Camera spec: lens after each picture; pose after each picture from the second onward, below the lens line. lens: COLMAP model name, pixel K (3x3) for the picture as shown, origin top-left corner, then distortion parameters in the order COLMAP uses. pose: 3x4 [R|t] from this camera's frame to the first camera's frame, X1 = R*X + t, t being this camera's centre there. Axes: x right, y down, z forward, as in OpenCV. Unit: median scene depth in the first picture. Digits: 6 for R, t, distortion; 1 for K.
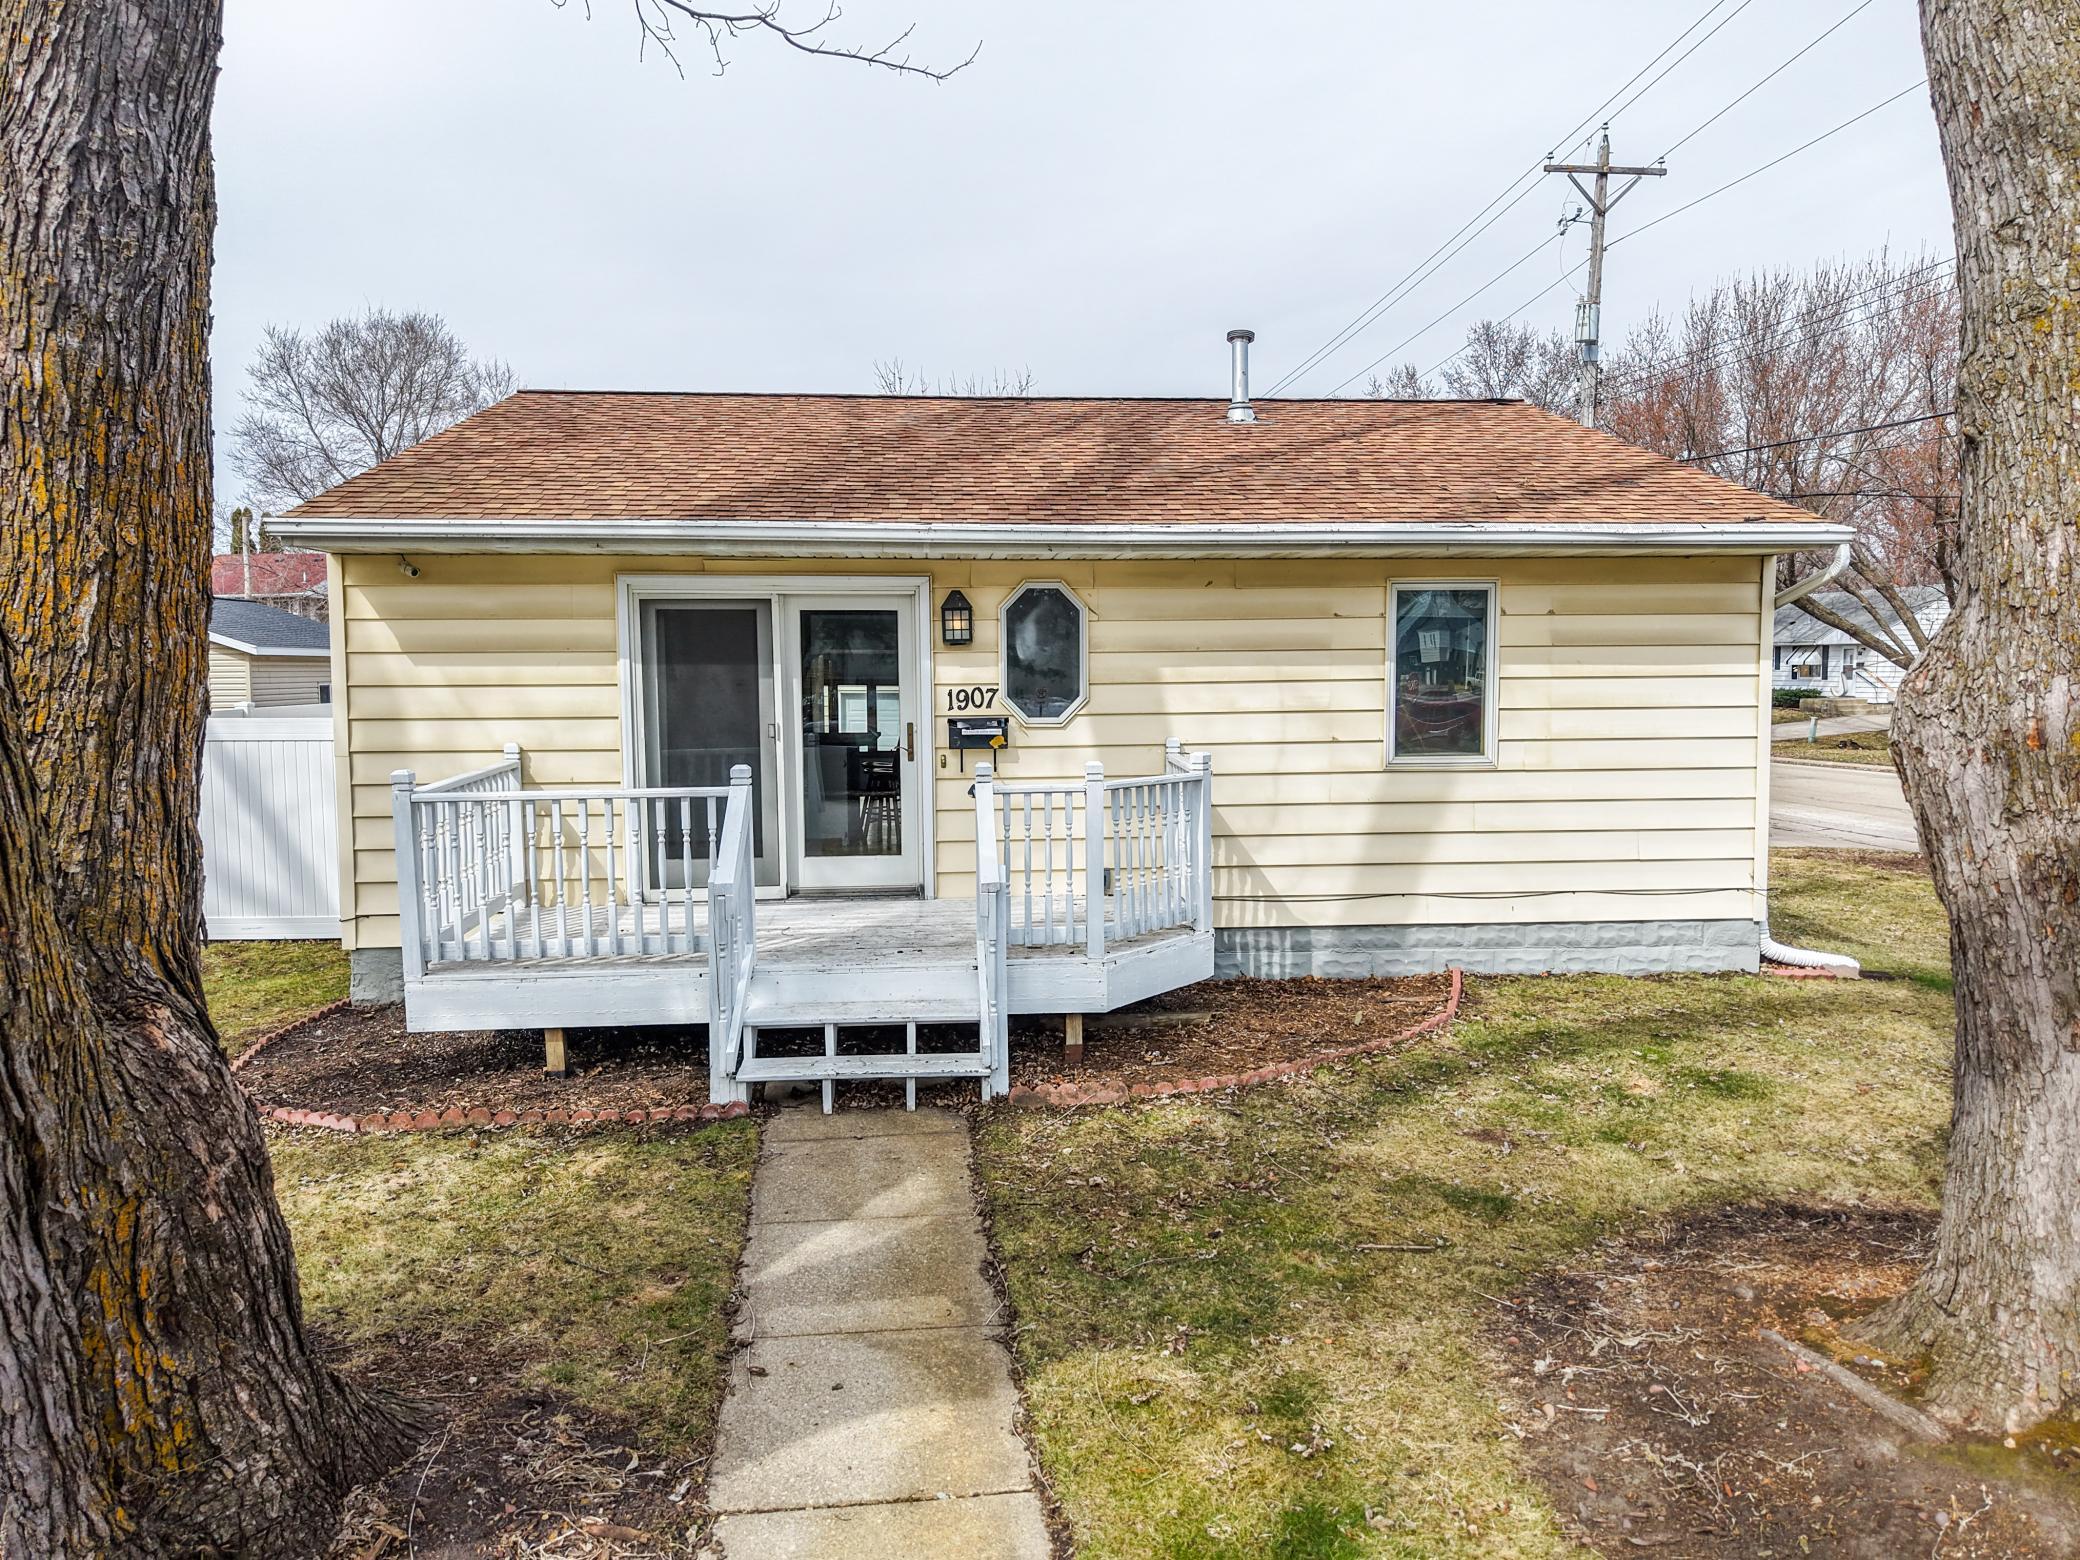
lens RADIAL K [[1399.1, 0, 1044.9], [0, 1399.1, 780.2], [0, 0, 1]] dist [0.016233, -0.012298]
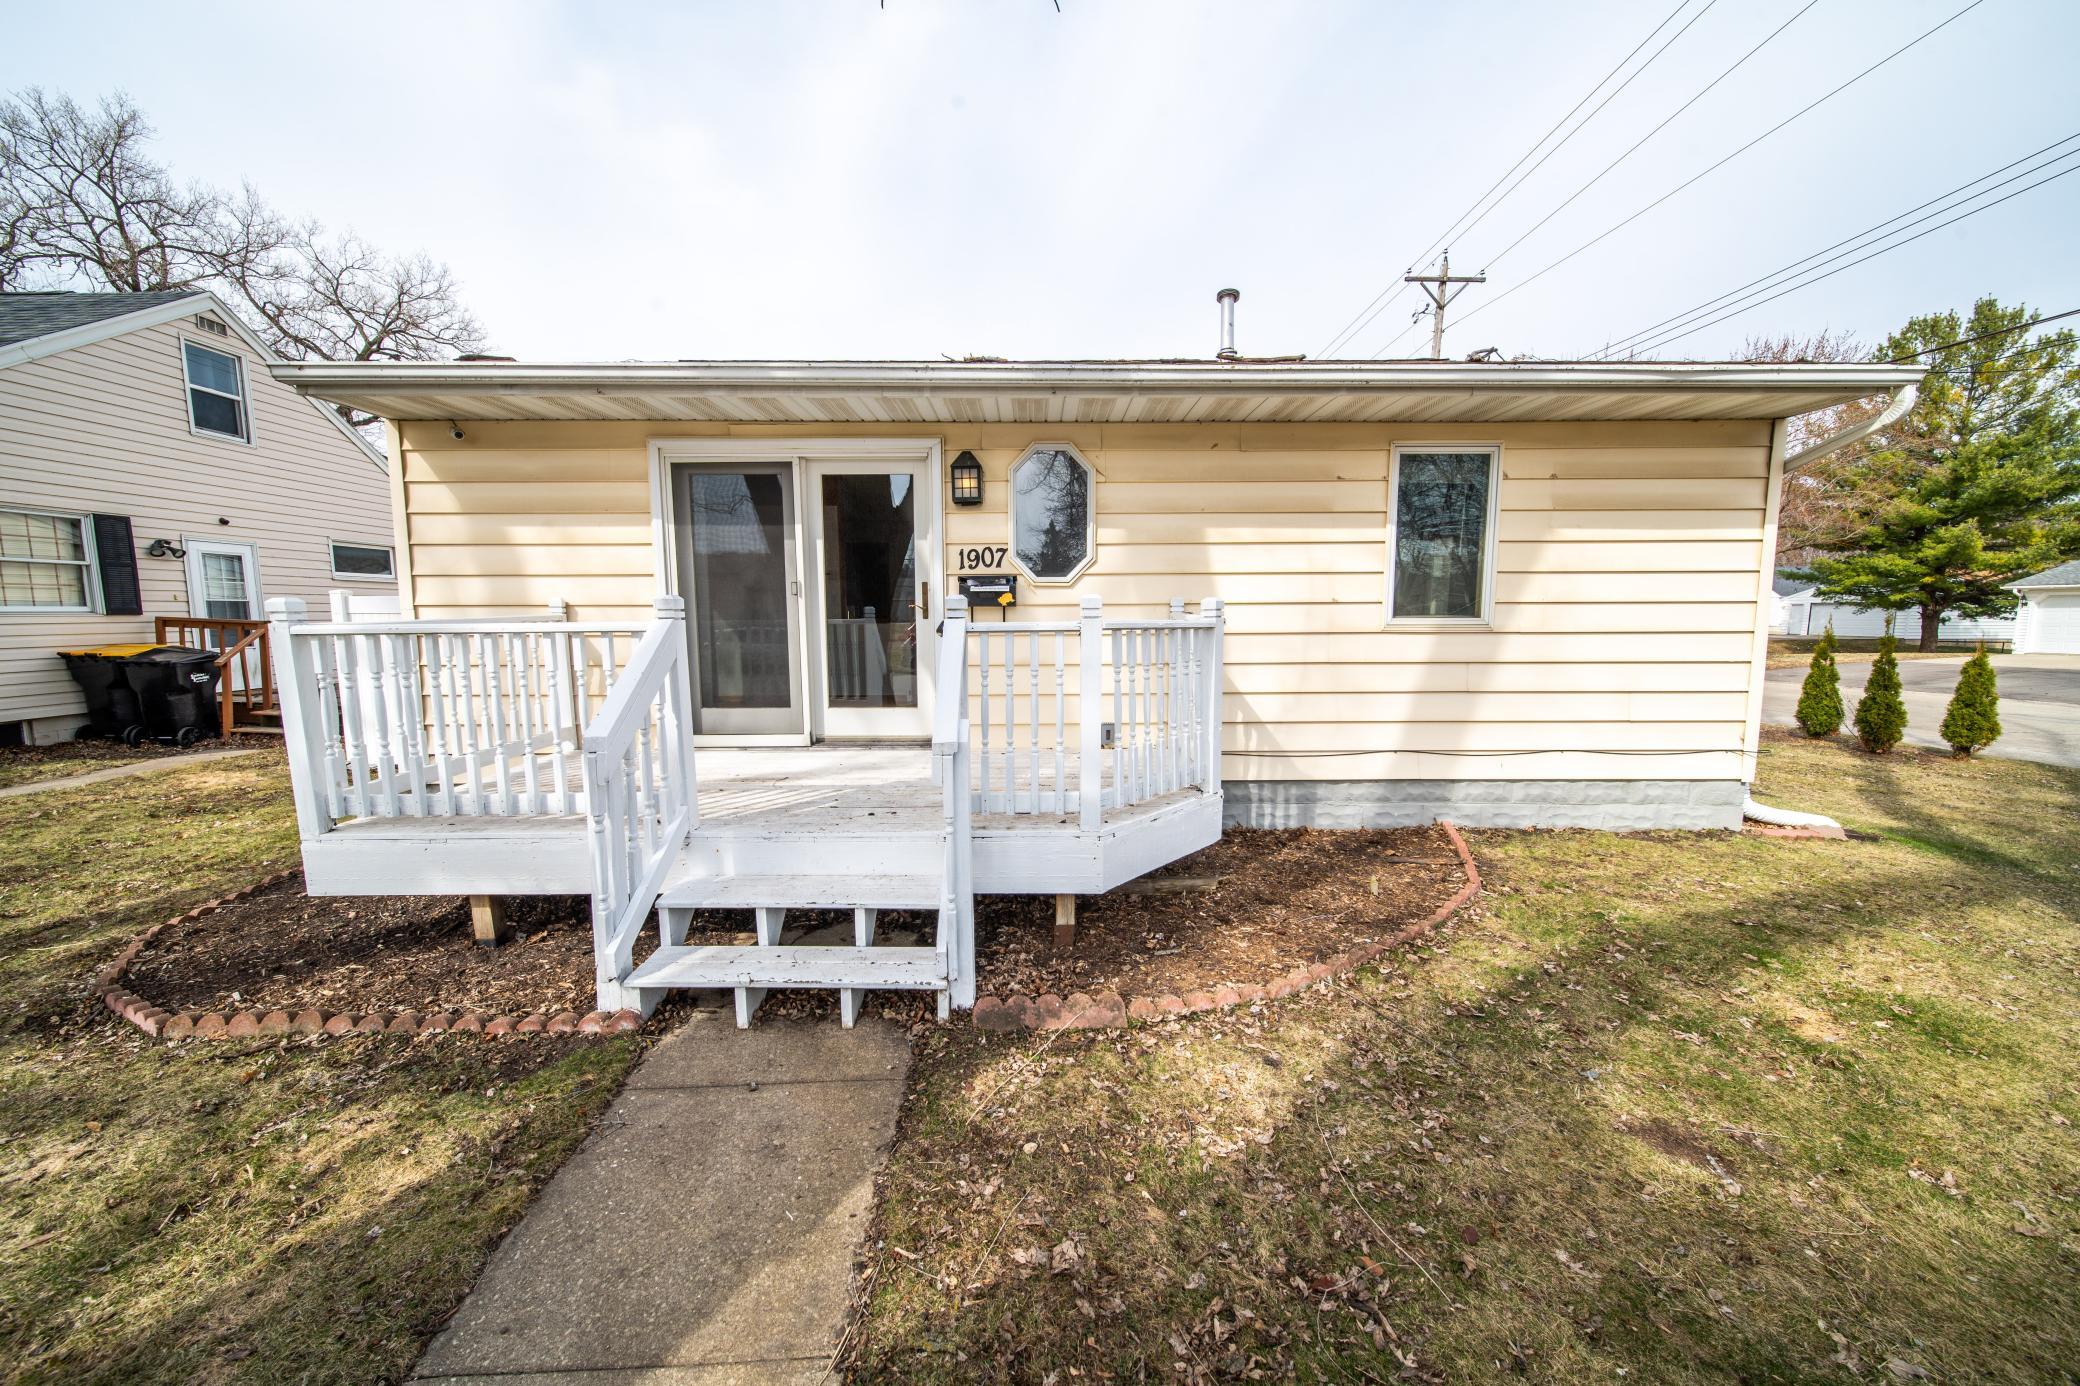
lens RADIAL K [[726.4, 0, 1036.1], [0, 726.4, 692.3], [0, 0, 1]] dist [0.001410, -0.002025]
pose [[0.997233, 0.011753, -0.073402, 0.035503], [-0.009821, 0.999597, 0.026624, 0.033386], [0.073686, -0.025829, 0.996947, 0.565896]]
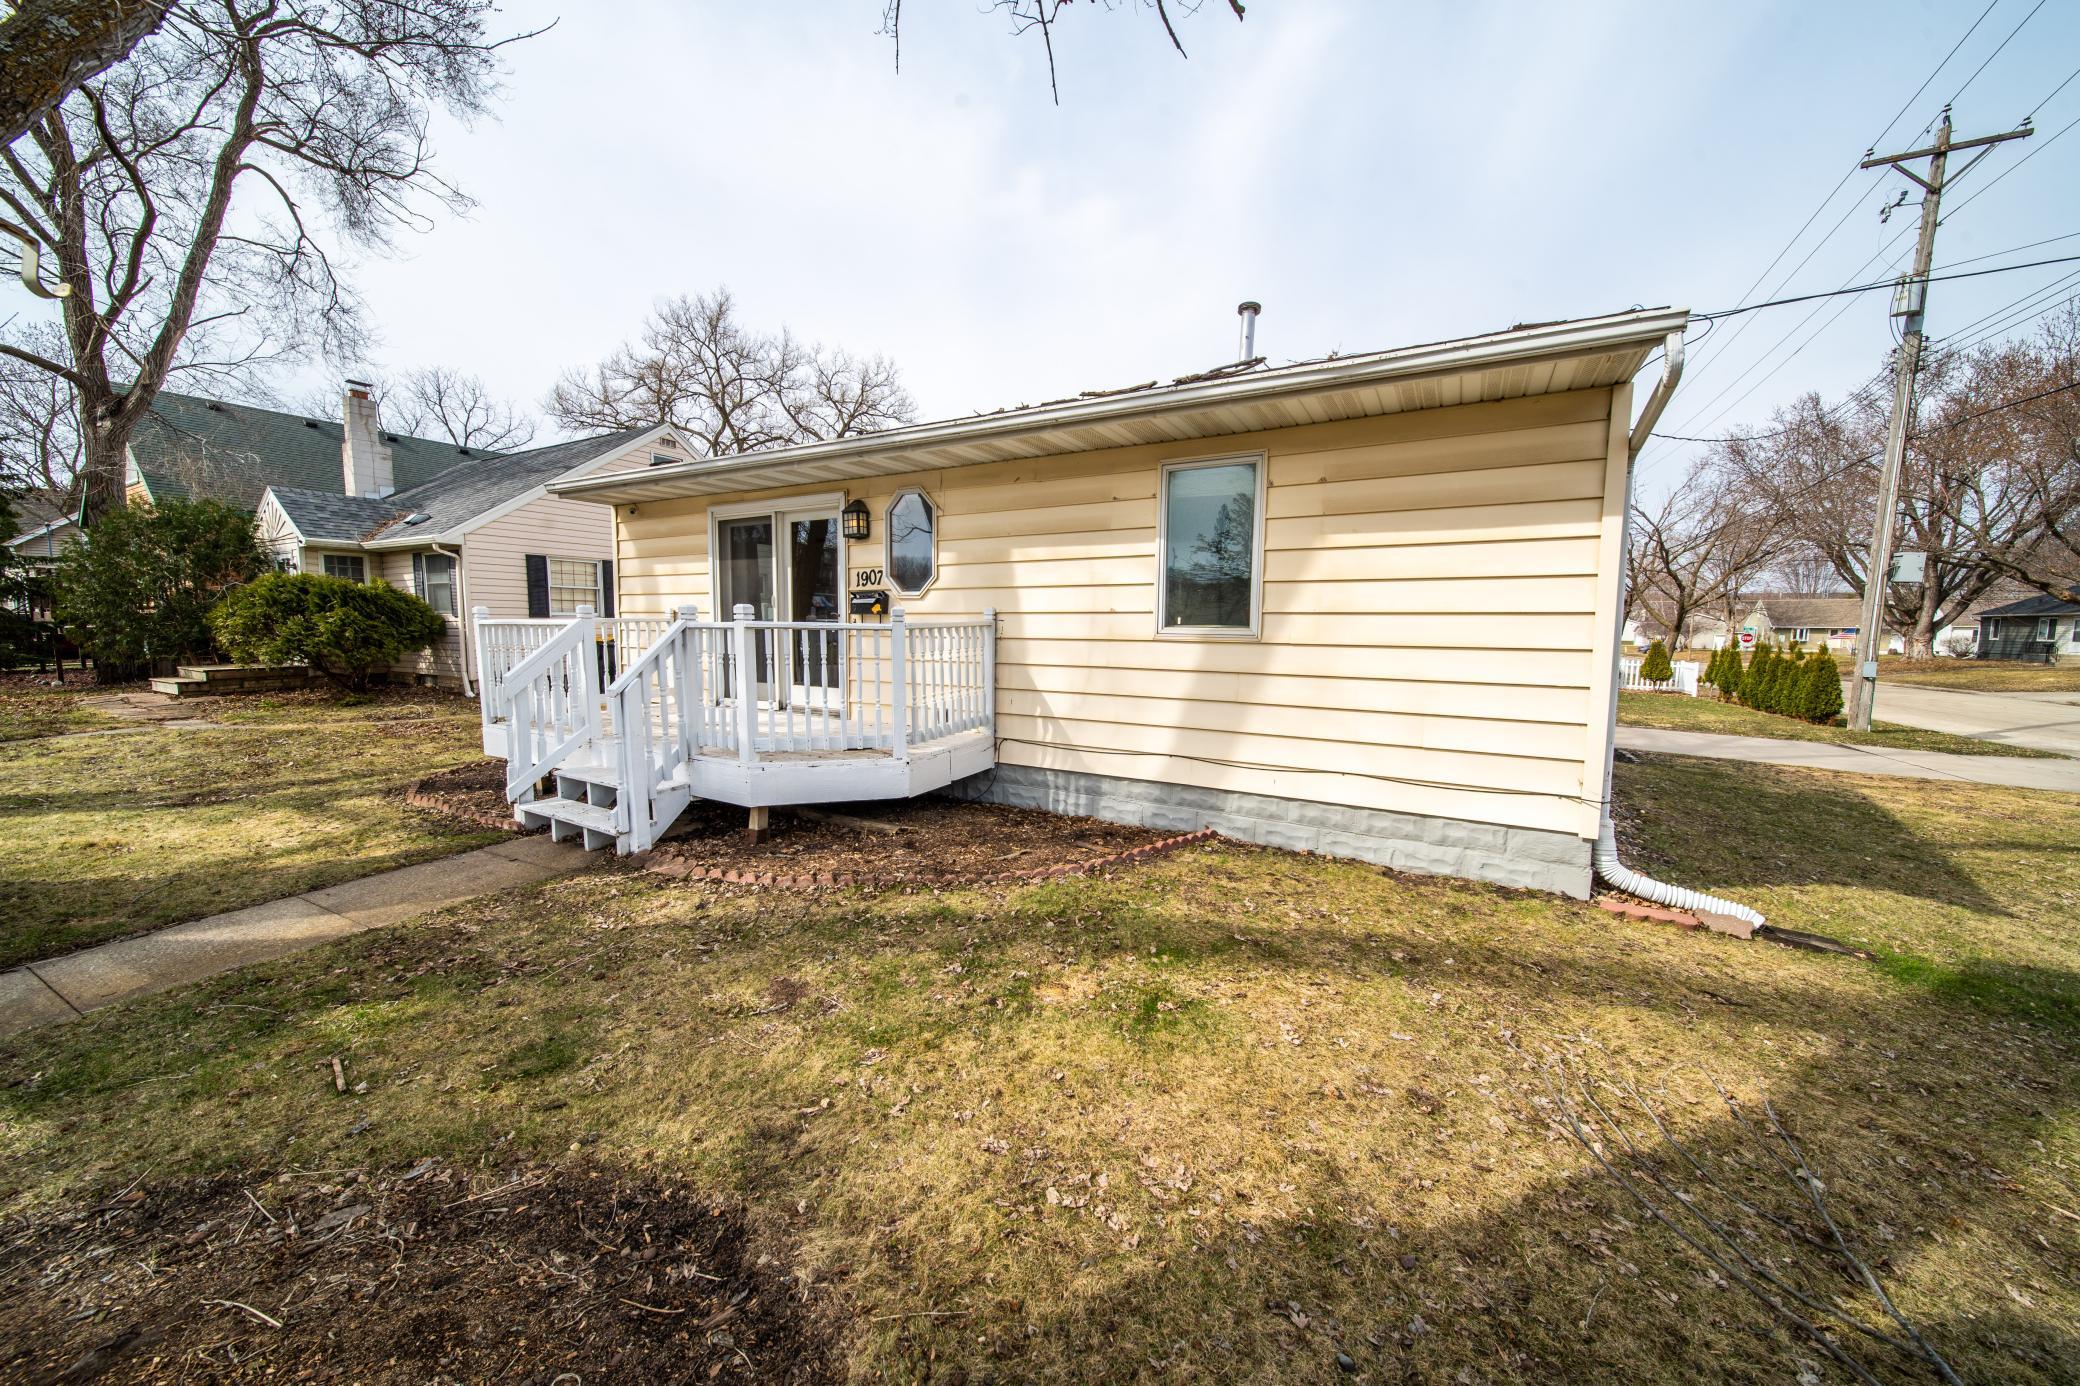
lens RADIAL K [[726.4, 0, 1036.1], [0, 726.4, 692.3], [0, 0, 1]] dist [0.001410, -0.002025]
pose [[0.826888, 0.067590, -0.558290, 0.619375], [-0.062439, 0.997647, 0.028302, 0.030165], [0.558889, 0.011457, 0.829163, 0.609263]]
